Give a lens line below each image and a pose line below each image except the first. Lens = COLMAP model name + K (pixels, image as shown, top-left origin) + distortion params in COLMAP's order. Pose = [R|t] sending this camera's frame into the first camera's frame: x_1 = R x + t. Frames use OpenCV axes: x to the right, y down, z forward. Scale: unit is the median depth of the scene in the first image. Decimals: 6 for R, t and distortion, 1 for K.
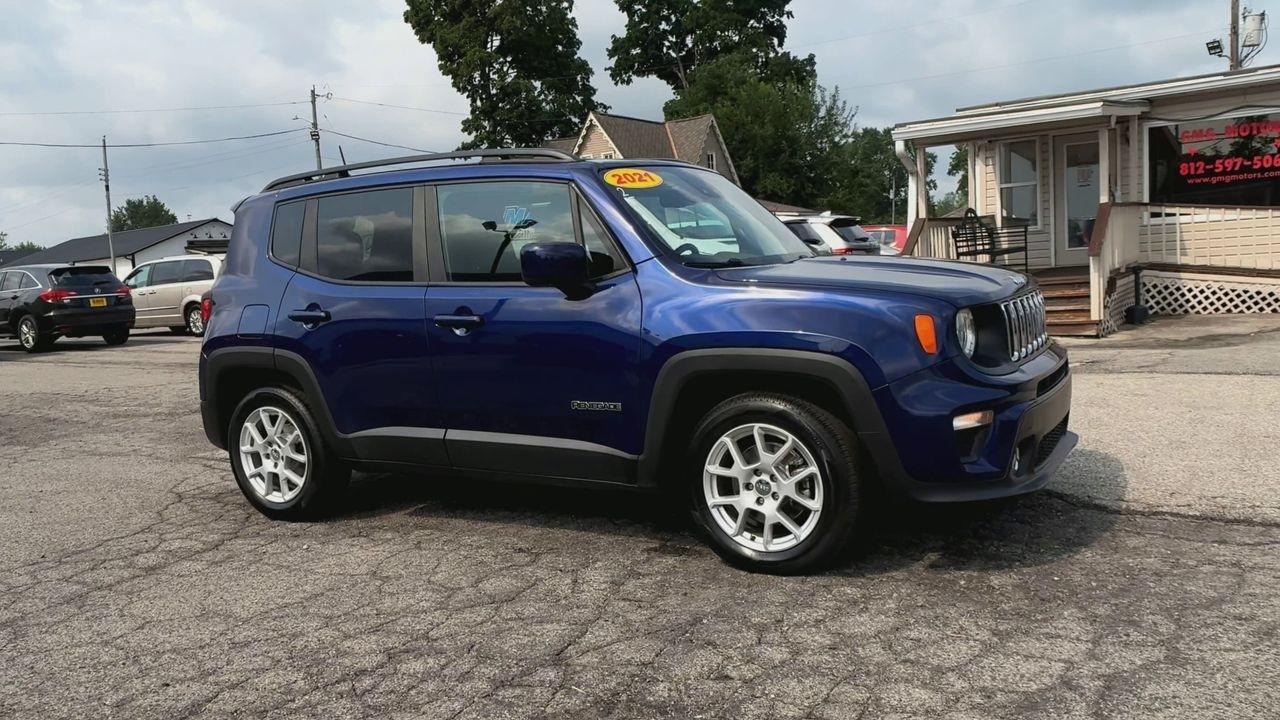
lens RADIAL K [[1076.7, 0, 640.0], [0, 1076.7, 360.0], [0, 0, 1]] dist [0.057456, -0.157638]
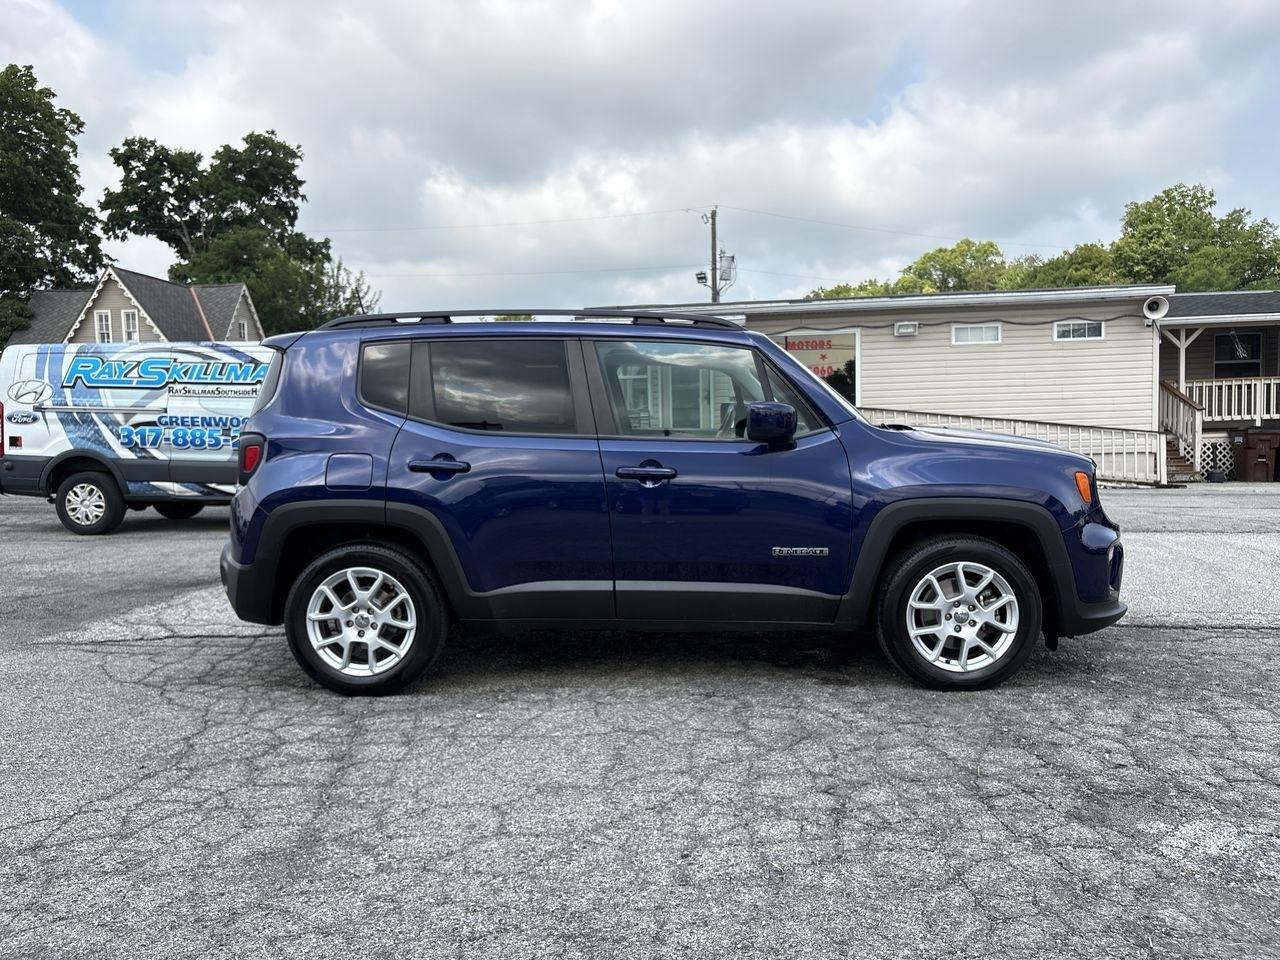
lens RADIAL K [[1003.6, 0, 667.9], [0, 1003.6, 438.4], [0, 0, 1]] dist [0.023160, -0.007049]
pose [[0.860295, 0.037822, 0.508392, -0.680734], [0.009294, 0.995915, -0.089820, 0.017292], [-0.509712, 0.081997, 0.856429, 0.181730]]
